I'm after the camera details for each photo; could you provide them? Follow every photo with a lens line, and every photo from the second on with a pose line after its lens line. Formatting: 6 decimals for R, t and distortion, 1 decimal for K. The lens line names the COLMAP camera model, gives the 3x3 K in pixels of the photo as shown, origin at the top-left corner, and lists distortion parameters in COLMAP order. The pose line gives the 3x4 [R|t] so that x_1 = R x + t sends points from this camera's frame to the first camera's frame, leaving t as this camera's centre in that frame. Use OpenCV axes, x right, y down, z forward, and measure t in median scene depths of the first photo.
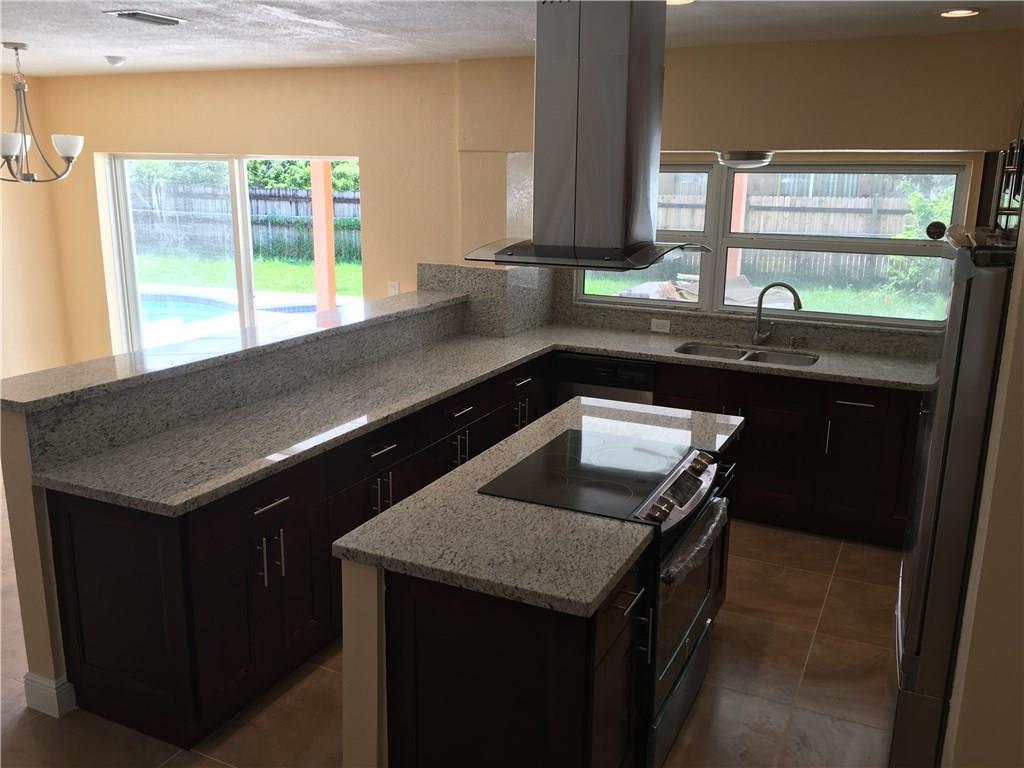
lens RADIAL K [[872.5, 0, 505.2], [0, 872.5, 387.9], [0, 0, 1]] dist [0.058137, -0.042859]
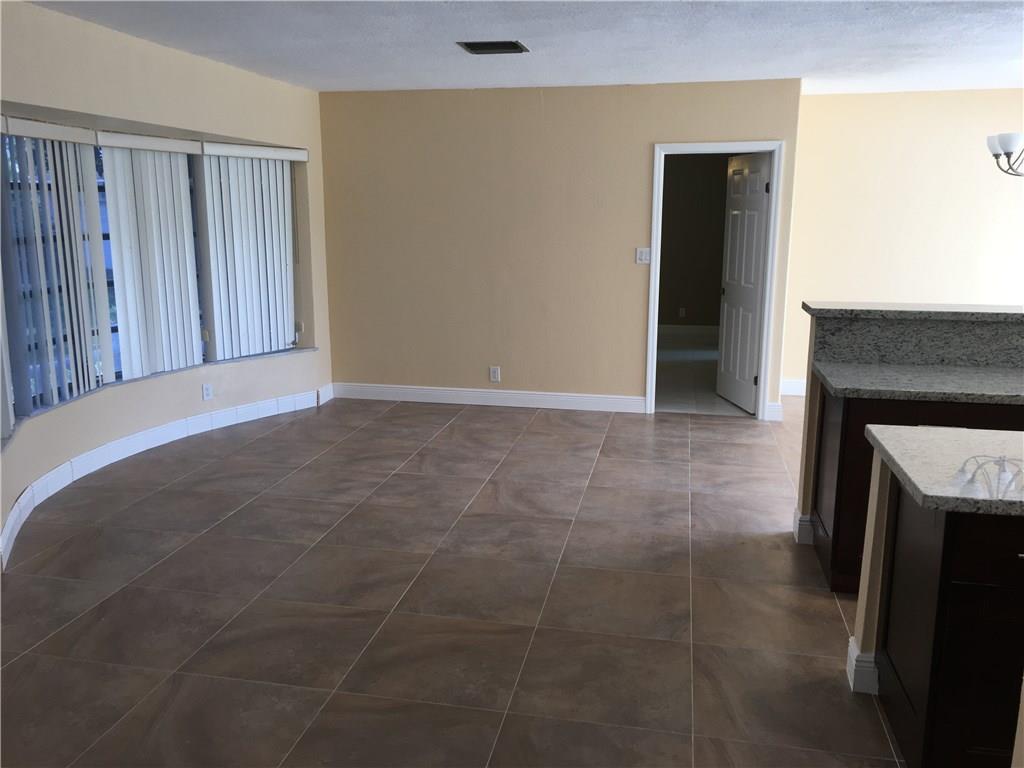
lens RADIAL K [[872.5, 0, 511.3], [0, 872.5, 383.2], [0, 0, 1]] dist [0.058137, -0.042859]
pose [[0.264542, 0.183333, -0.946788, 0.370952], [-0.235385, 0.964345, 0.120964, 0.040873], [0.935207, 0.190859, 0.298264, 0.074659]]
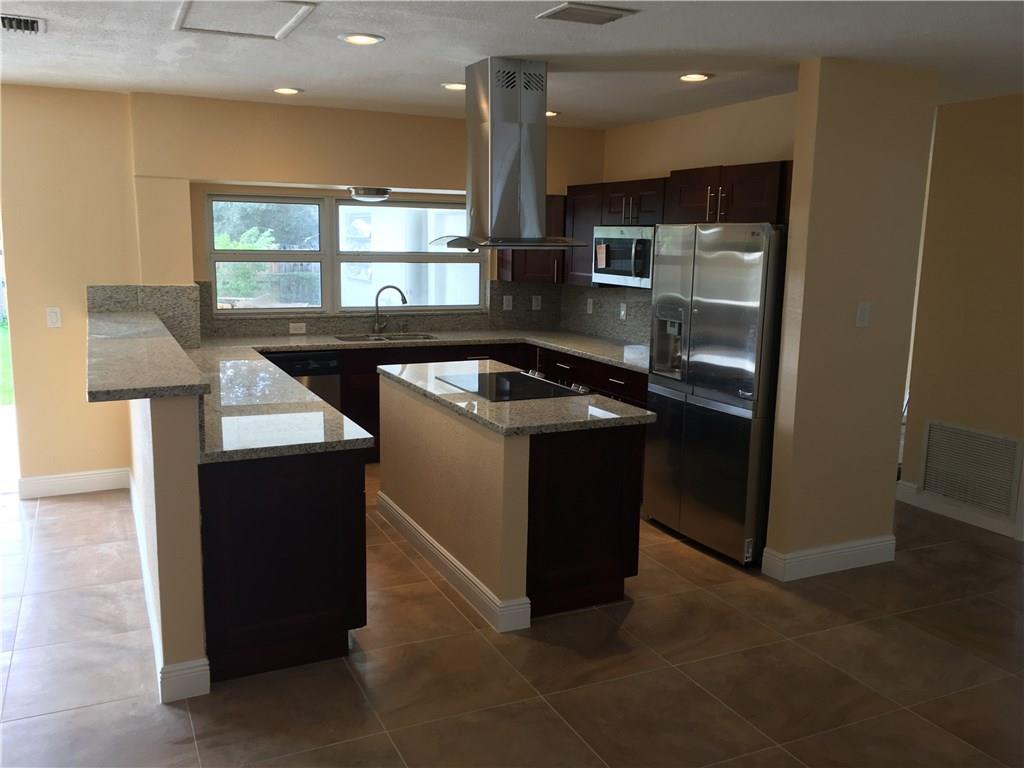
lens RADIAL K [[872.5, 0, 511.1], [0, 872.5, 380.1], [0, 0, 1]] dist [0.058137, -0.042859]
pose [[0.620856, -0.129089, 0.773223, -0.636929], [0.181598, 0.983202, 0.018331, 0.033661], [-0.762601, 0.129035, 0.633869, 0.013982]]
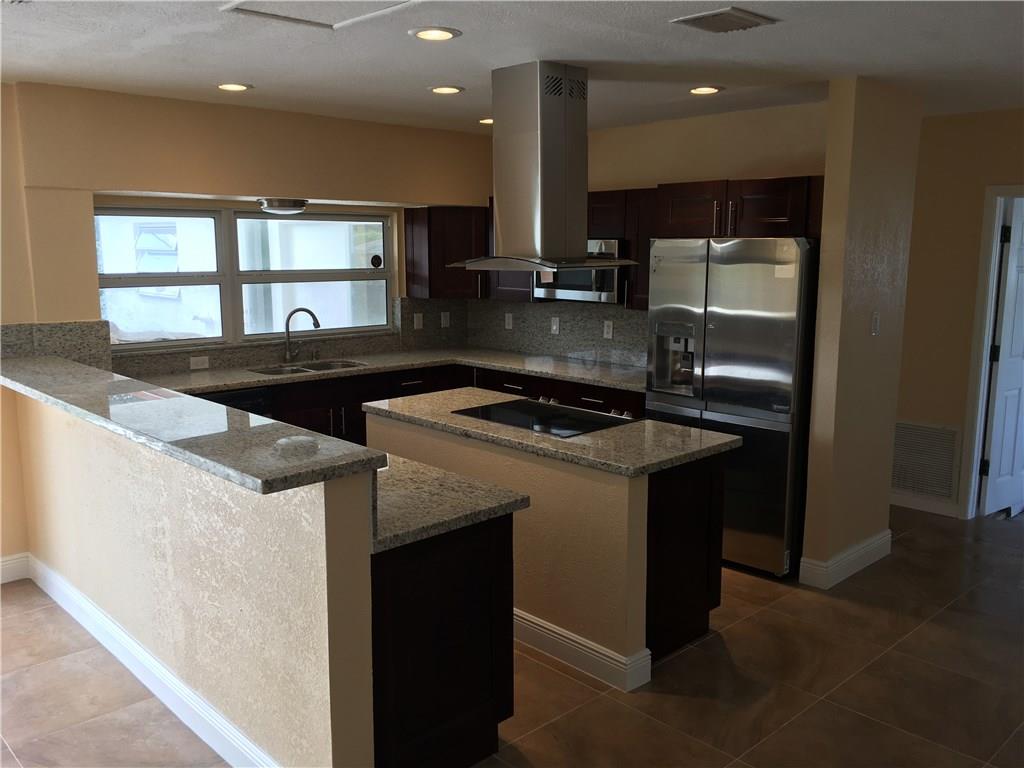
lens RADIAL K [[872.5, 0, 509.4], [0, 872.5, 381.3], [0, 0, 1]] dist [0.058137, -0.042859]
pose [[0.348928, -0.160092, 0.923374, -0.716962], [0.231908, 0.969406, 0.080438, -0.052427], [-0.908002, 0.186071, 0.375380, 0.301640]]
